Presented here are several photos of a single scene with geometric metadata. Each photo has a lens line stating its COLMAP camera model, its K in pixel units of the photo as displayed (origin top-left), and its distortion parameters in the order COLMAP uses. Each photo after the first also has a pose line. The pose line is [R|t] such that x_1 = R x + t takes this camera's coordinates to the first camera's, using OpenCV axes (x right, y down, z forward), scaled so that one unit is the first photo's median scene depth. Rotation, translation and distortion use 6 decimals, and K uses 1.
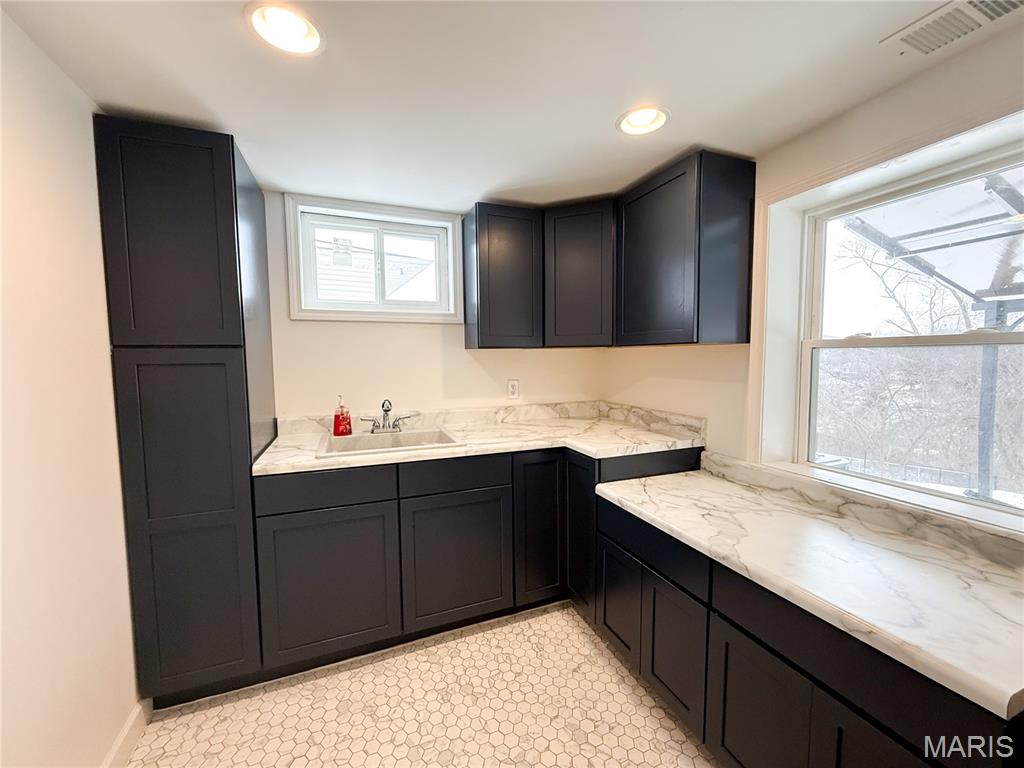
lens RADIAL K [[406.1, 0, 512.2], [0, 406.1, 384.2], [0, 0, 1]] dist [-0.000991, -0.000027]
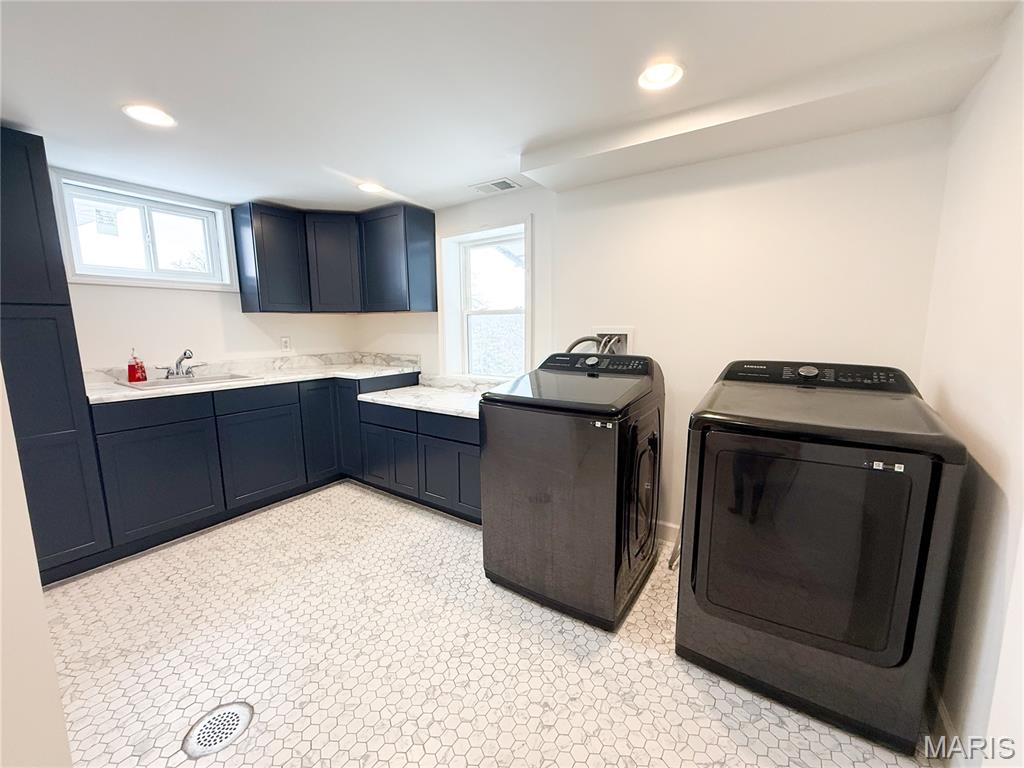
lens RADIAL K [[406.1, 0, 511.4], [0, 406.1, 385.6], [0, 0, 1]] dist [-0.000991, -0.000027]
pose [[0.826779, -0.080350, 0.556758, -0.173256], [0.039289, 0.995577, 0.085337, 0.079185], [-0.561153, -0.048680, 0.826279, -0.644168]]
